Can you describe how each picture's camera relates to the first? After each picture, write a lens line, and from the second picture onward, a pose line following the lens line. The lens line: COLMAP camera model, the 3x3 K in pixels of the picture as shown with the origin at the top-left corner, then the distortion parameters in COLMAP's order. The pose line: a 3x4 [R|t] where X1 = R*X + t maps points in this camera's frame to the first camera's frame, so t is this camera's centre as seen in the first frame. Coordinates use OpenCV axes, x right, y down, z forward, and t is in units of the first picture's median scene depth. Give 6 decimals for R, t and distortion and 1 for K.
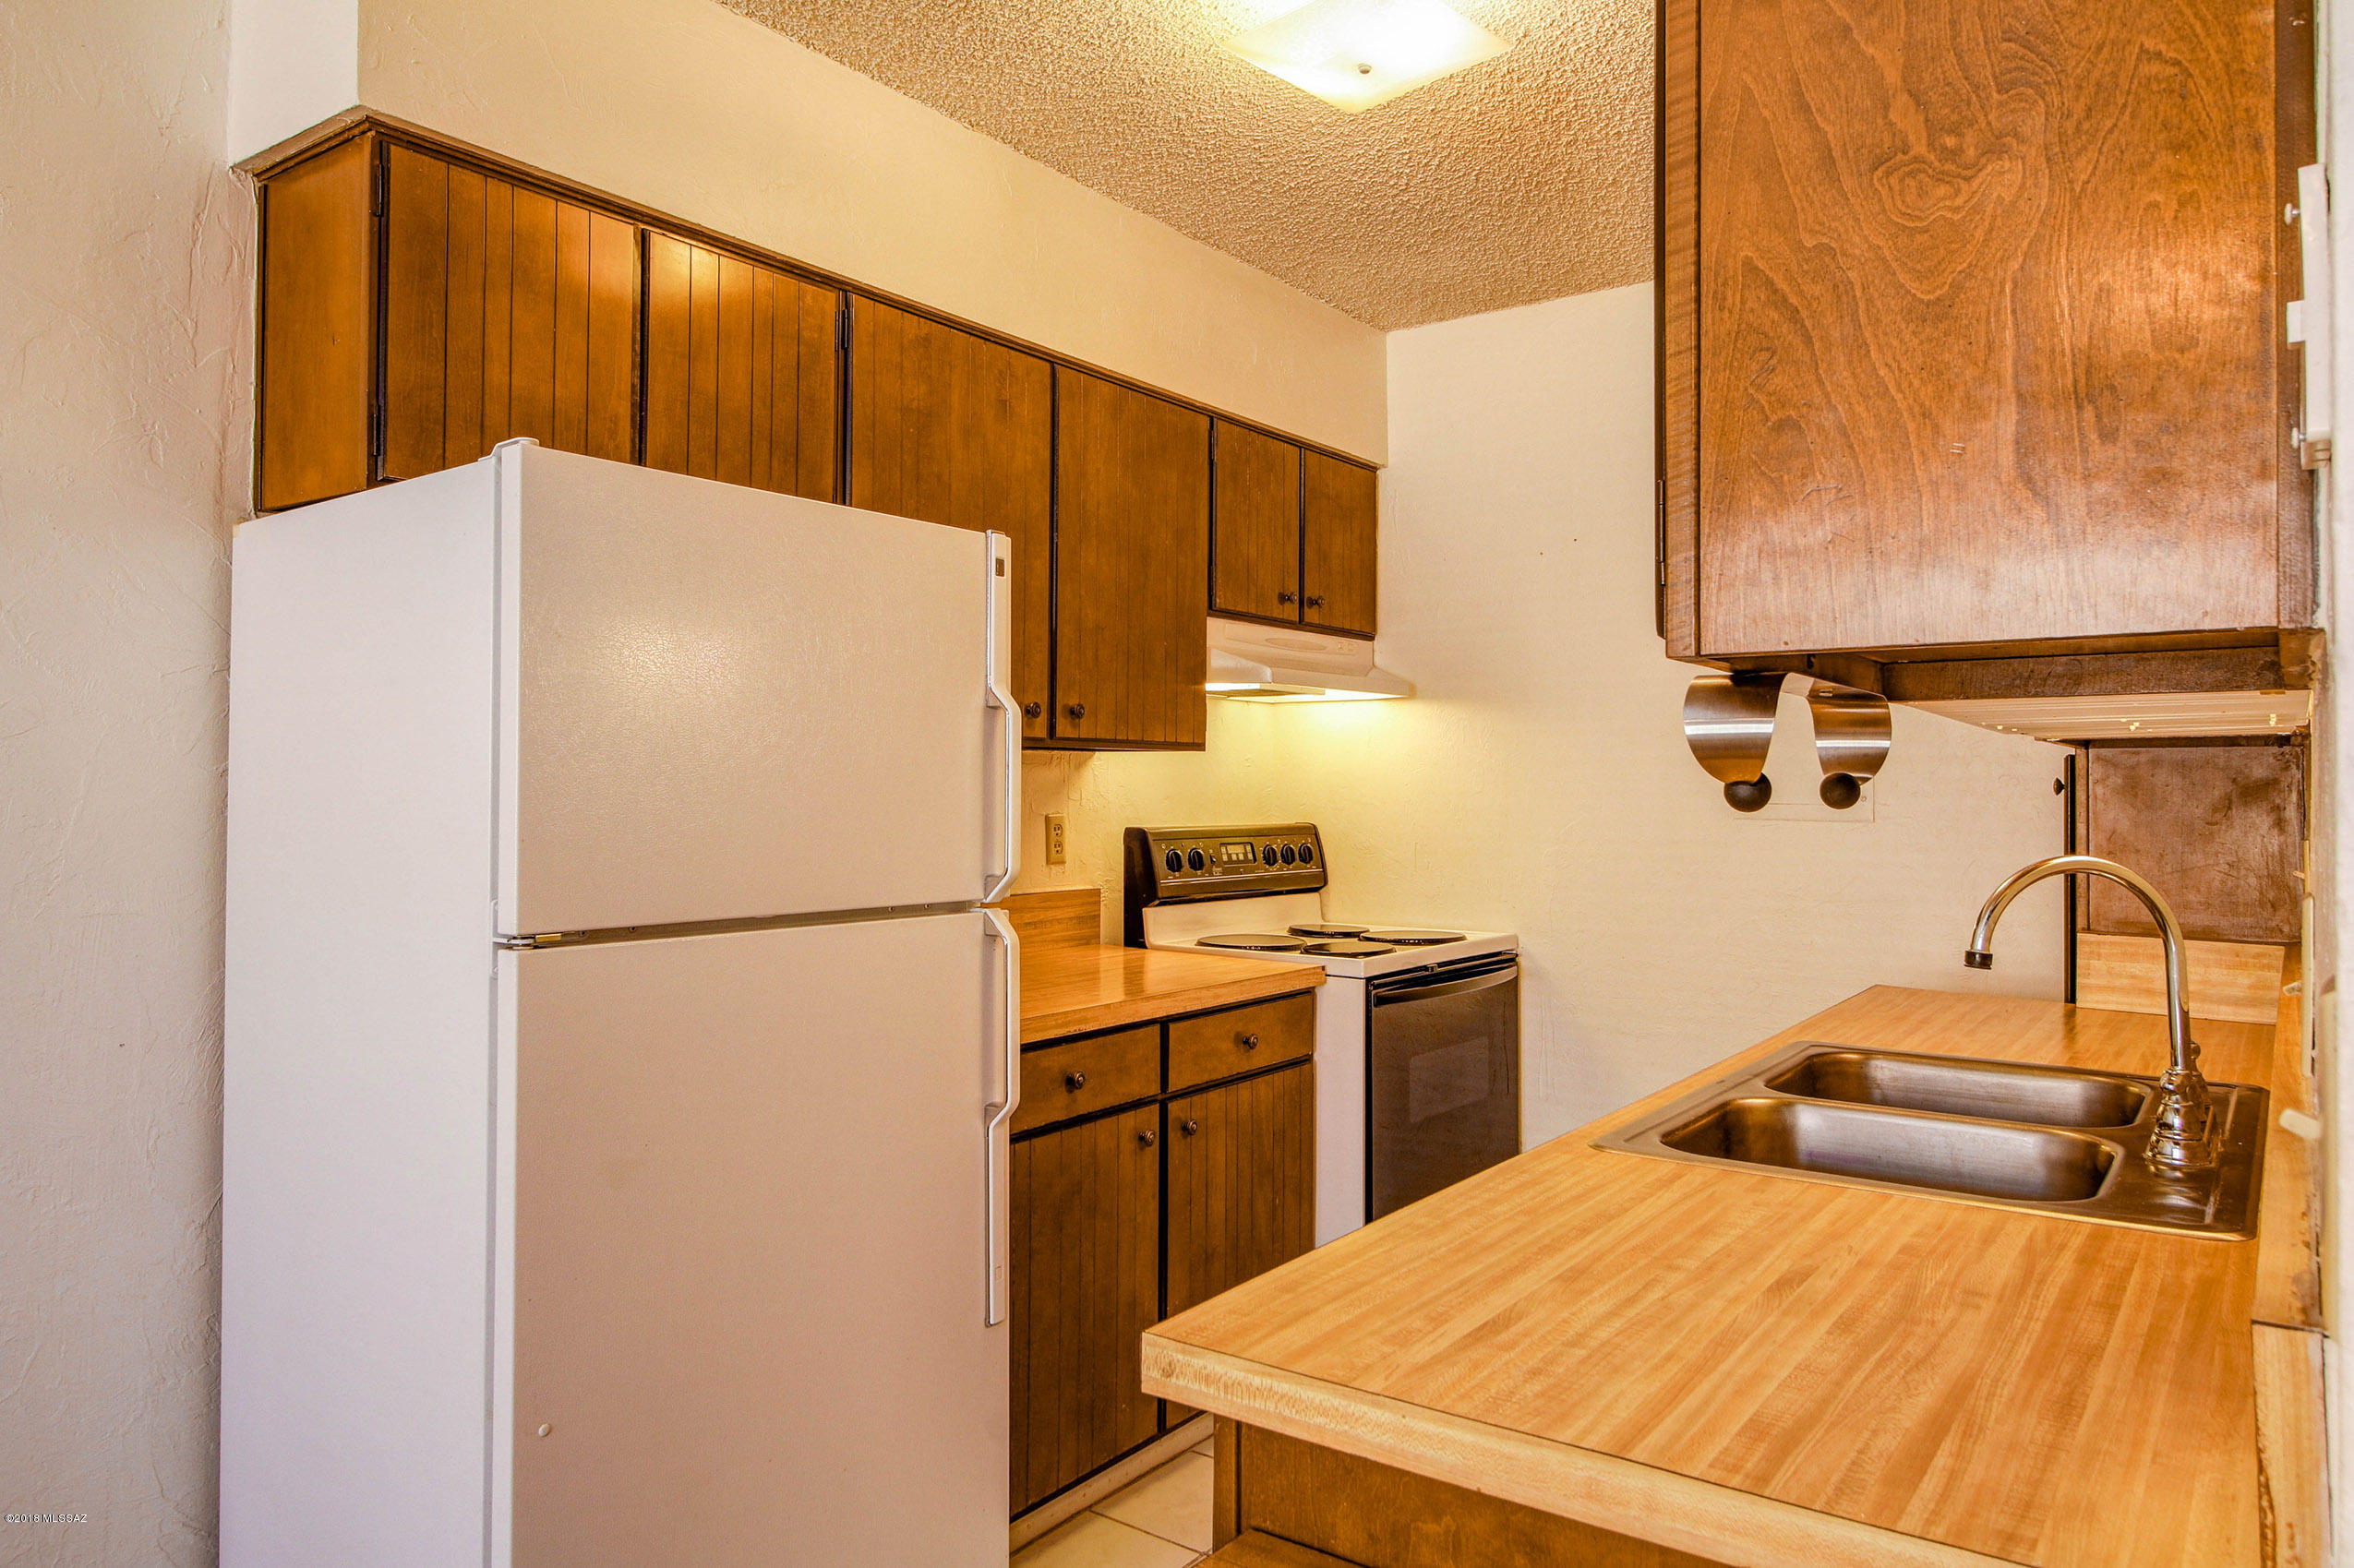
lens RADIAL K [[1510.9, 0, 1177.0], [0, 1510.9, 784.0], [0, 0, 1]] dist [0.038795, -0.000629]
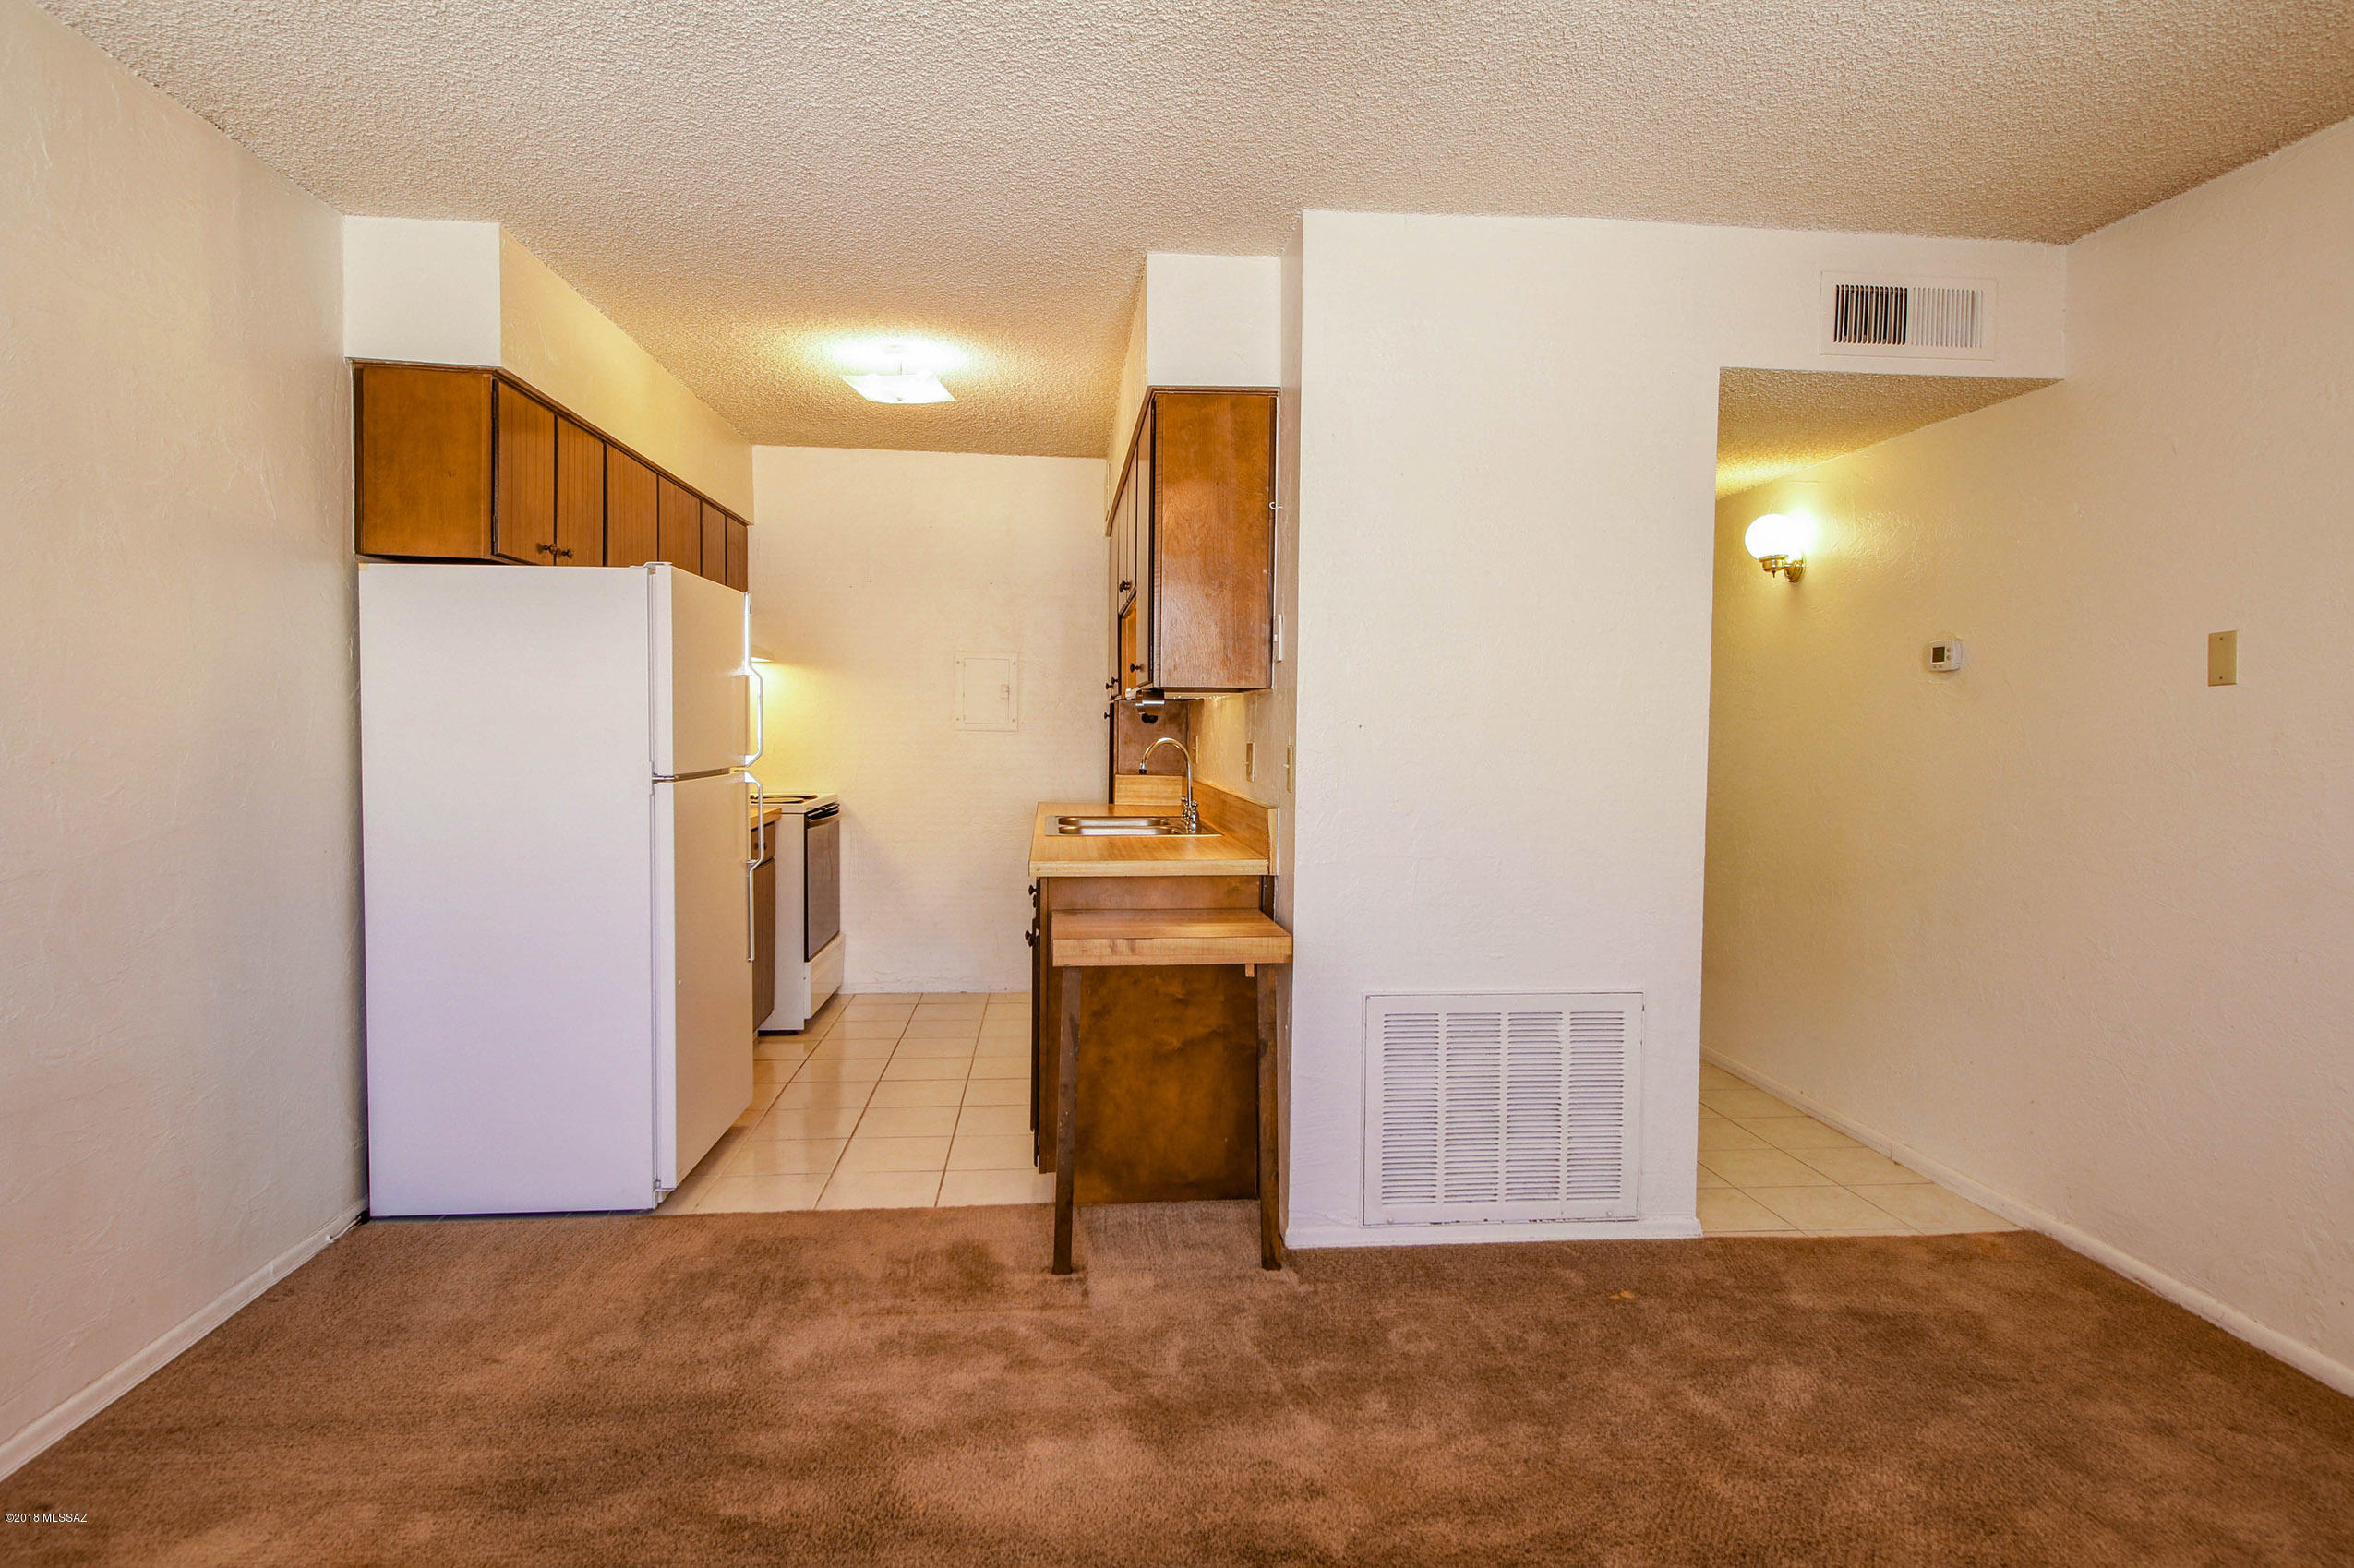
lens RADIAL K [[1261.4, 0, 1177.0], [0, 1261.4, 784.0], [0, 0, 1]] dist [0.001995, -0.000147]
pose [[0.754981, -0.030525, 0.655036, -1.395235], [-0.008419, 0.998382, 0.056229, -0.005541], [-0.655693, -0.047967, 0.753503, -1.239239]]
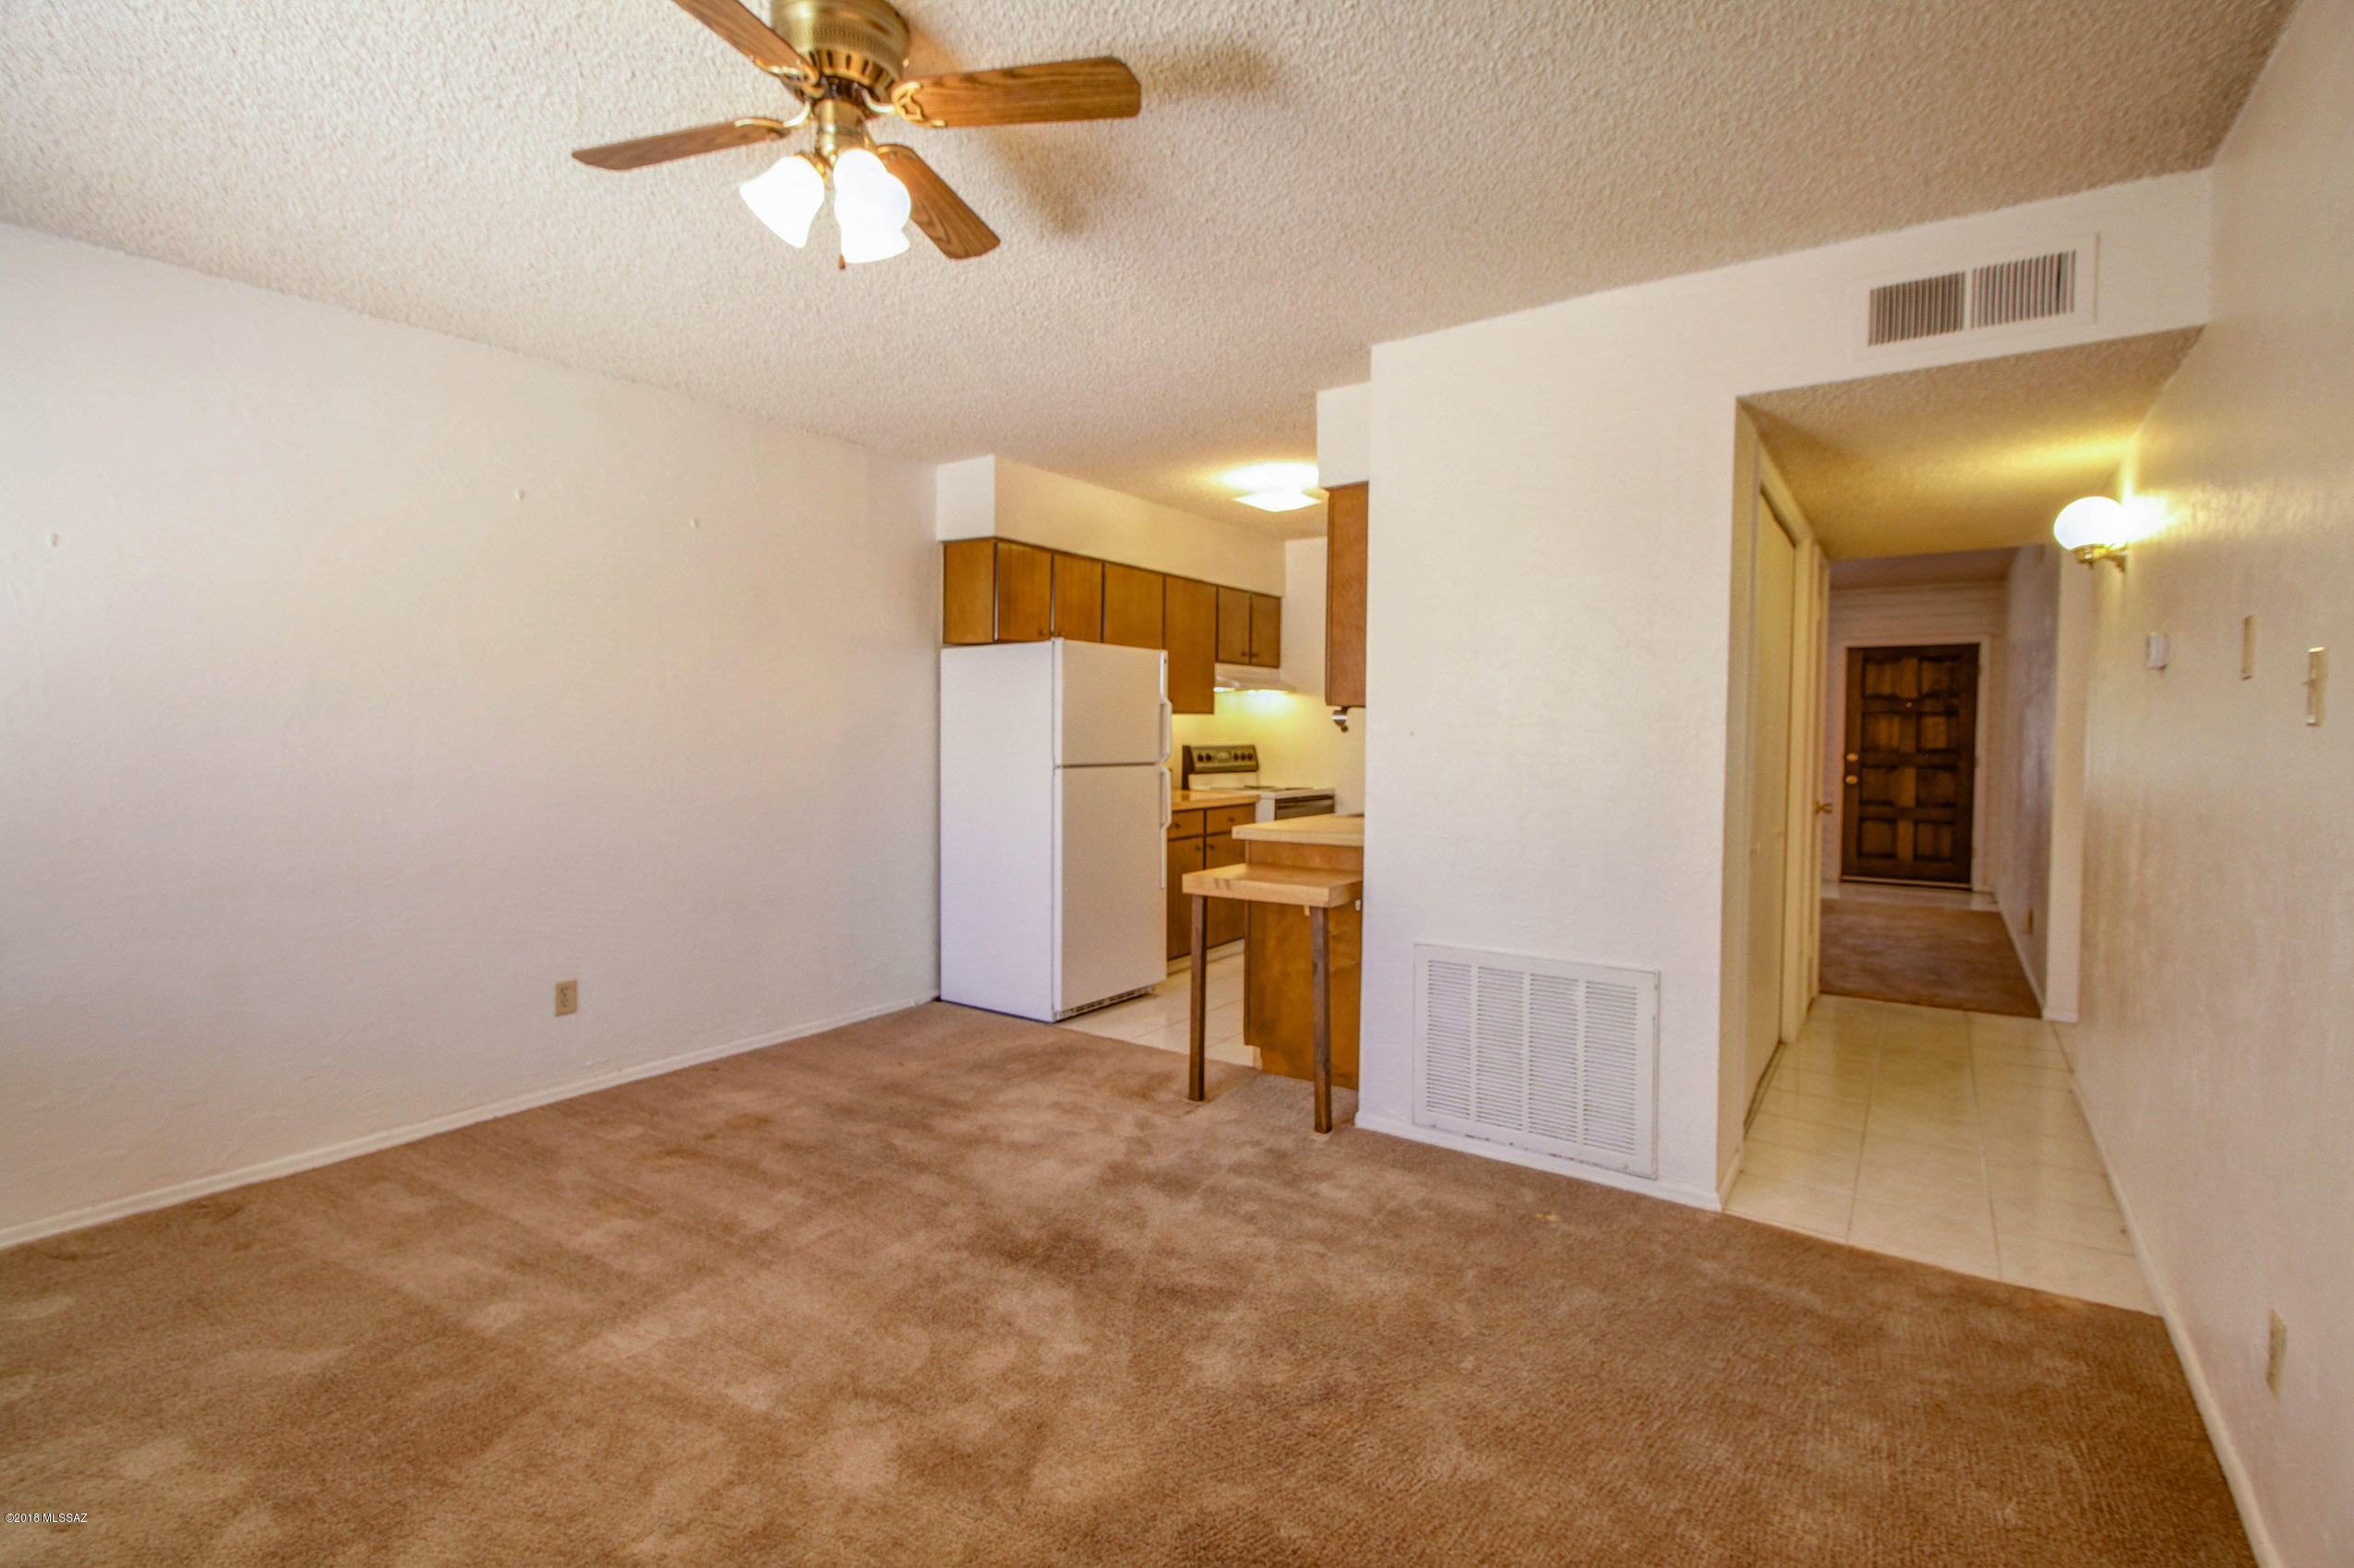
lens RADIAL K [[1053.9, 0, 1177.0], [0, 1053.9, 784.0], [0, 0, 1]] dist [0.001904, 0.000159]
pose [[0.999591, 0.000492, 0.028582, -0.258988], [-0.002023, 0.998562, 0.053577, 0.001545], [-0.028515, -0.053613, 0.998155, -2.185145]]
